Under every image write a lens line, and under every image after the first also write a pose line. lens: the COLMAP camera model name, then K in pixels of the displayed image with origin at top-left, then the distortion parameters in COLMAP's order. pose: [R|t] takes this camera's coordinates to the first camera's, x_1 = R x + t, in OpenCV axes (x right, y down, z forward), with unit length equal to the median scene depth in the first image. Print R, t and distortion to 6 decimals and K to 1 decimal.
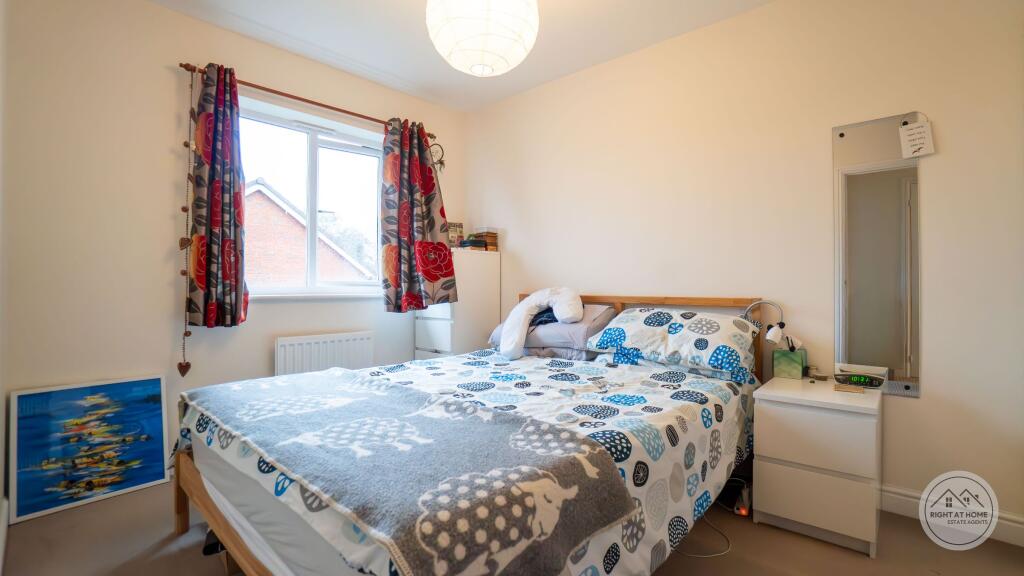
lens RADIAL K [[446.1, 0, 507.1], [0, 446.1, 283.0], [0, 0, 1]] dist [-0.036242, 0.000064]
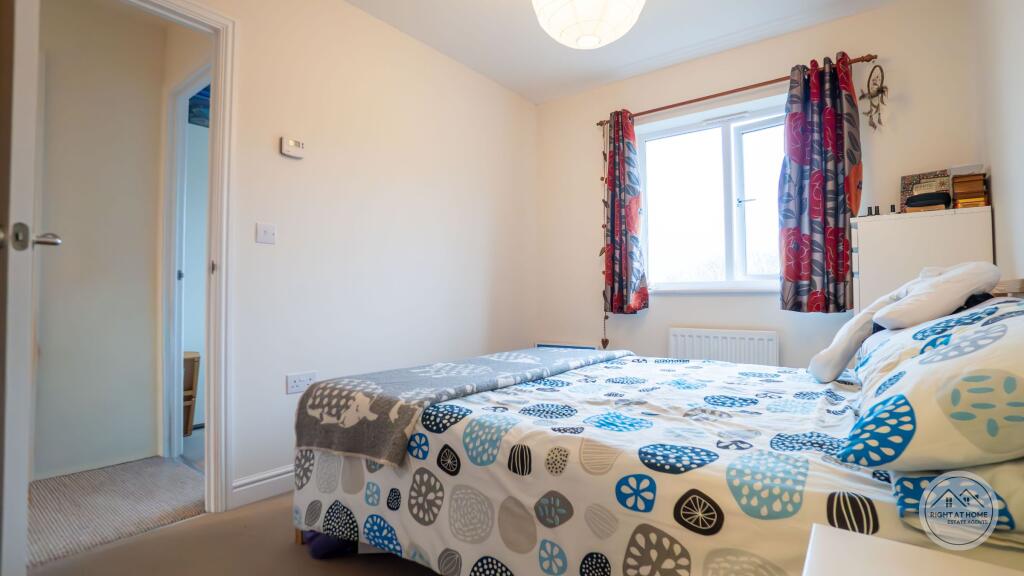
lens RADIAL K [[466.6, 0, 503.4], [0, 466.6, 287.2], [0, 0, 1]] dist [-0.042424, 0.000337]
pose [[0.092050, -0.023378, -0.995480, 0.682619], [0.004333, 0.999724, -0.023077, 0.054268], [0.995745, -0.002189, 0.092126, 0.553065]]
